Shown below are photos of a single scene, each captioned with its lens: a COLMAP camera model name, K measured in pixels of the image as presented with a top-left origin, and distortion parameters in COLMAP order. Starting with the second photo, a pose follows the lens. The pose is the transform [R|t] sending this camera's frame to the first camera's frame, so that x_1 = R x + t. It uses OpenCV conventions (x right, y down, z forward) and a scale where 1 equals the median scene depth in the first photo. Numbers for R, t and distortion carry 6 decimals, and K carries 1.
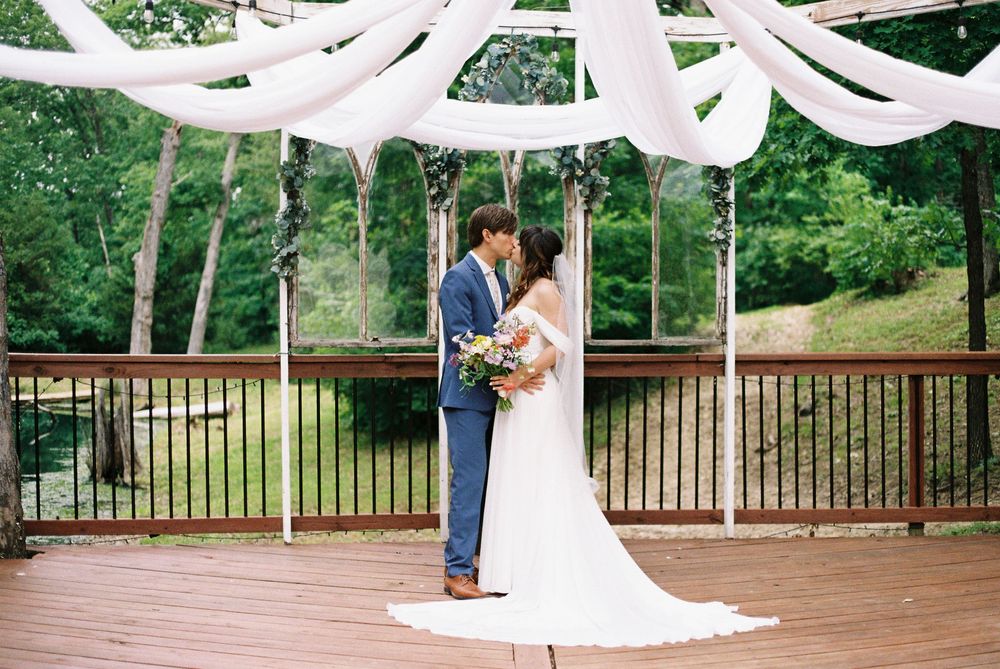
lens RADIAL K [[1755.2, 0, 500.0], [0, 1755.2, 334.5], [0, 0, 1]] dist [0.005297, 0.004794]
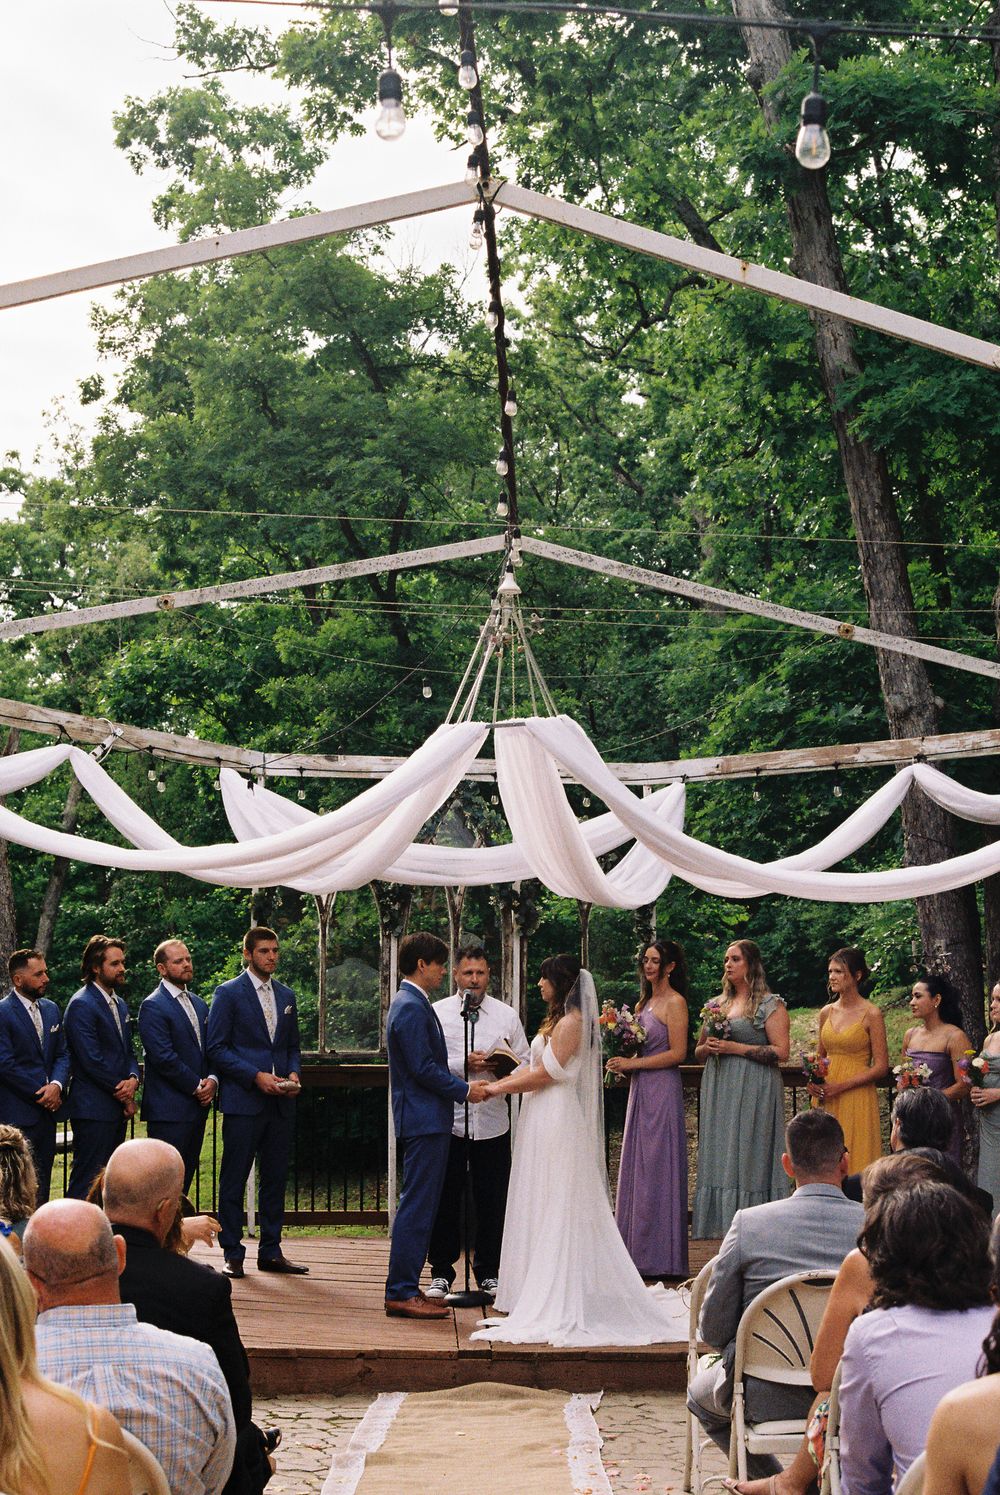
lens RADIAL K [[3256.7, 0, 500.0], [0, 3256.7, 747.5], [0, 0, 1]] dist [-0.125622, -0.227699]
pose [[0.999969, 0.006640, 0.004299, 0.024706], [-0.006257, 0.996469, -0.083723, -0.016599], [-0.004839, 0.083693, 0.996480, -1.048828]]
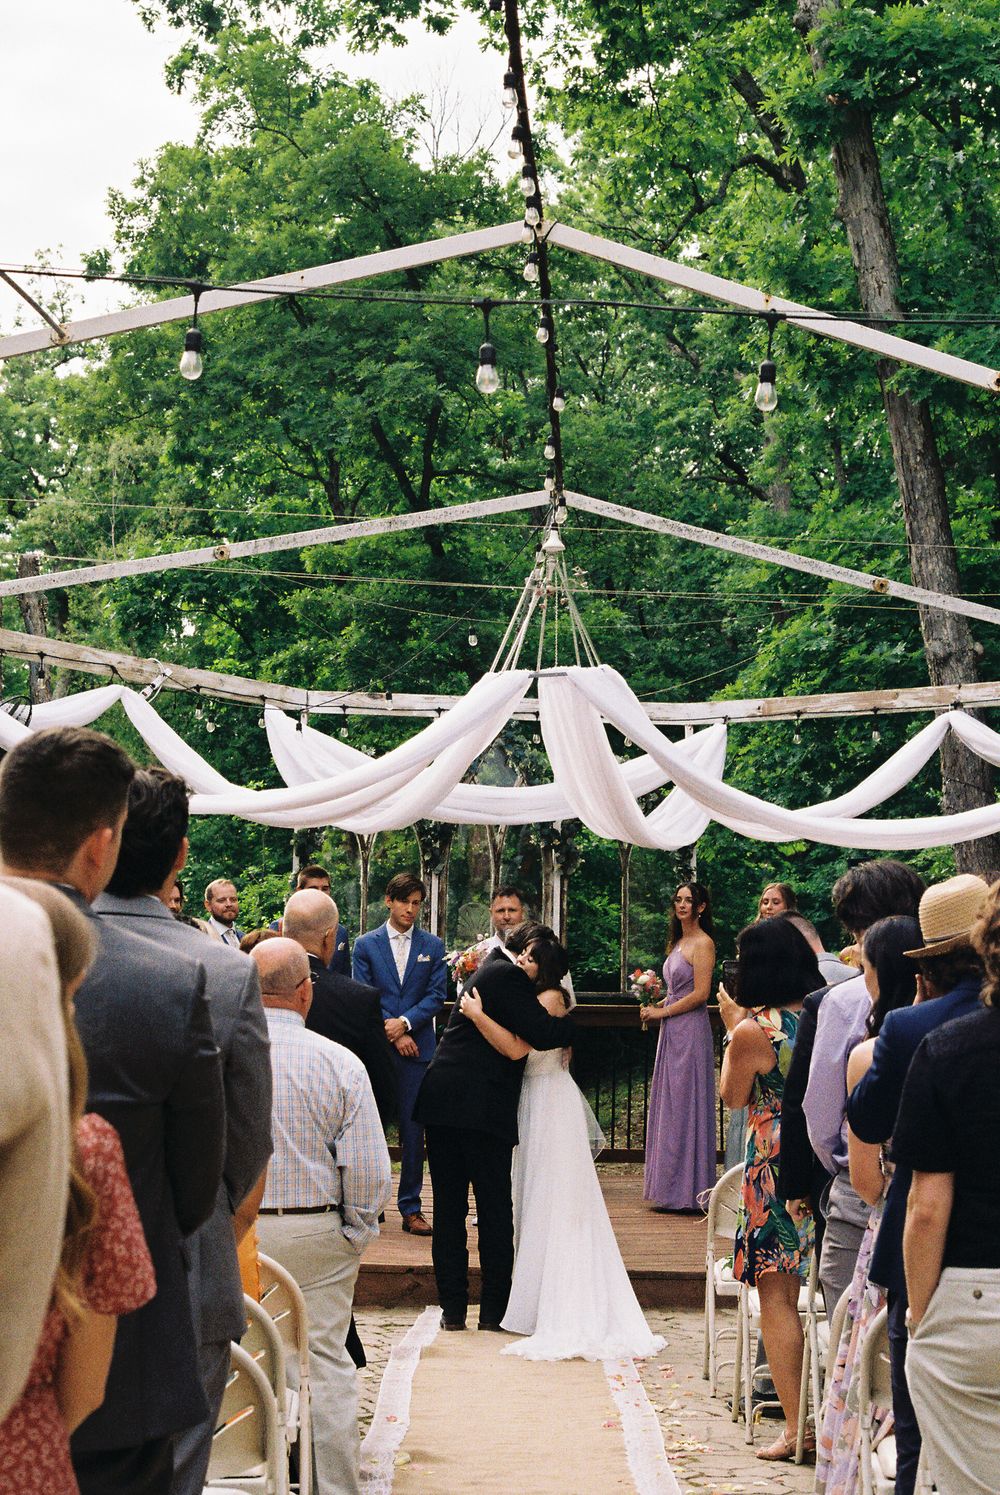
lens RADIAL K [[4074.5, 0, 500.0], [0, 4074.5, 747.5], [0, 0, 1]] dist [0.075613, -9.492139]
pose [[0.999871, 0.015818, -0.002816, 0.014910], [-0.015939, 0.998625, -0.049938, -0.020954], [0.002022, 0.049977, 0.998748, -1.563668]]
